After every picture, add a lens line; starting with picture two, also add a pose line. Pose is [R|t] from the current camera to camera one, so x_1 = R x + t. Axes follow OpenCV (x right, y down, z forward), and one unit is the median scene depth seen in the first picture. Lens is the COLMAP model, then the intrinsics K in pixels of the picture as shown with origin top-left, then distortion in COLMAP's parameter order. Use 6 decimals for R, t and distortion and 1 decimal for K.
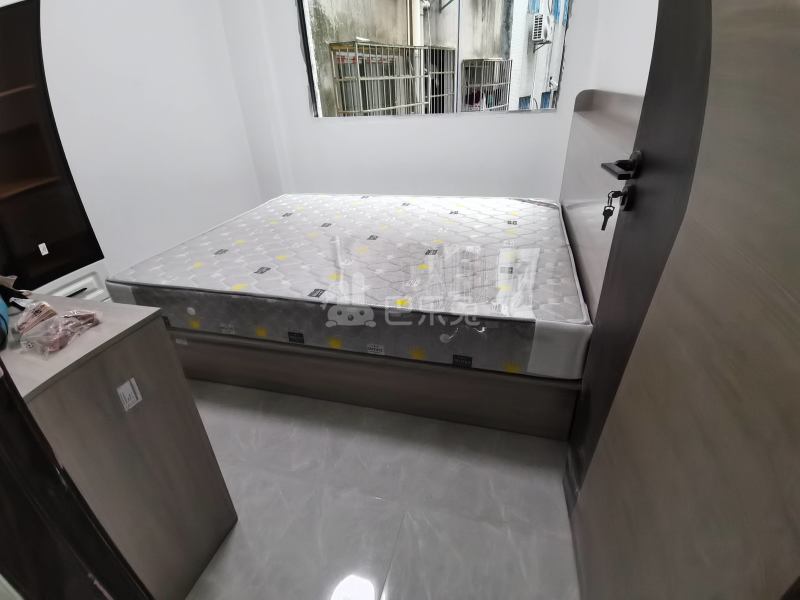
lens RADIAL K [[392.3, 0, 398.0], [0, 392.3, 292.4], [0, 0, 1]] dist [0.020915, 0.000059]
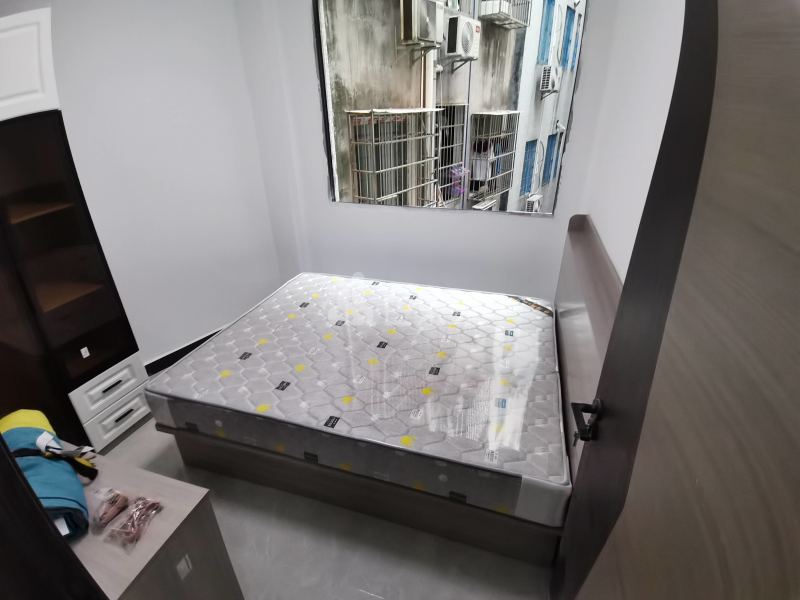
lens RADIAL K [[392.3, 0, 398.0], [0, 392.3, 292.4], [0, 0, 1]] dist [0.020915, 0.000059]
pose [[0.999105, 0.041229, -0.009416, -0.006932], [-0.041559, 0.998408, -0.038129, -0.112859], [0.007829, 0.038486, 0.999228, -0.049676]]
